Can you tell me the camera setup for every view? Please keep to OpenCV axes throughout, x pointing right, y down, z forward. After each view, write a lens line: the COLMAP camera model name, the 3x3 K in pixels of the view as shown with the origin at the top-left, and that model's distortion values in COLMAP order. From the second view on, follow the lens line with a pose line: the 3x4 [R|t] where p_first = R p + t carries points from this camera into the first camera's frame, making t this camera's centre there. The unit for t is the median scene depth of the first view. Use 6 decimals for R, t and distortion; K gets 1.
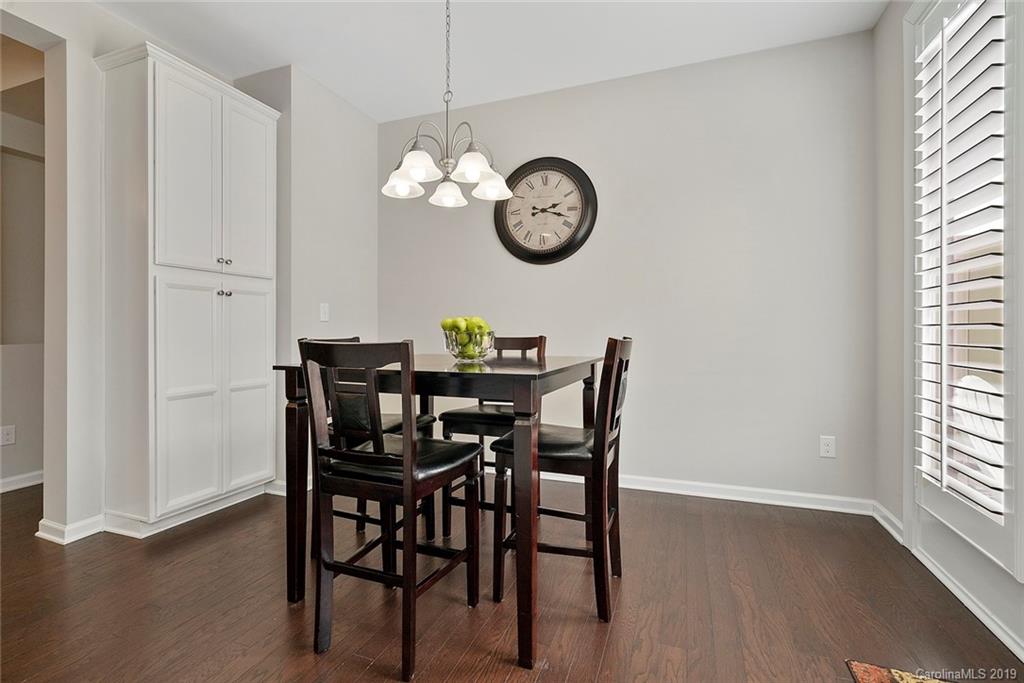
lens RADIAL K [[472.7, 0, 504.5], [0, 472.7, 341.4], [0, 0, 1]] dist [-0.007272, 0.002009]
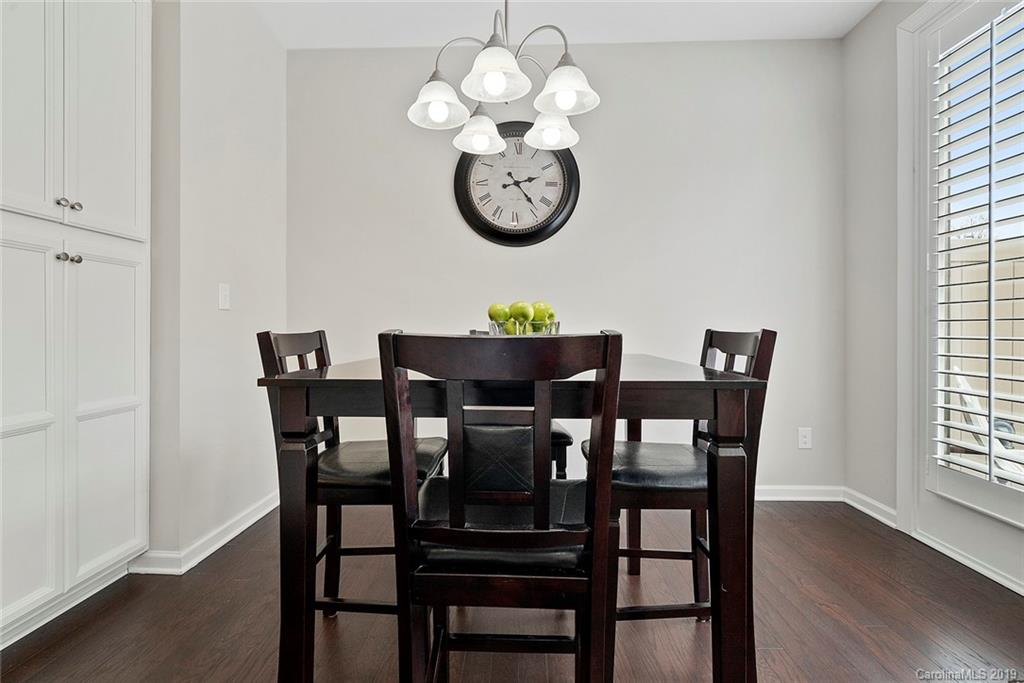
lens RADIAL K [[472.7, 0, 507.3], [0, 472.7, 338.4], [0, 0, 1]] dist [-0.007272, 0.002009]
pose [[0.942855, -0.004662, 0.333170, -0.265969], [0.005578, 0.999983, -0.001794, 0.004114], [-0.333156, 0.003550, 0.942865, 0.249784]]
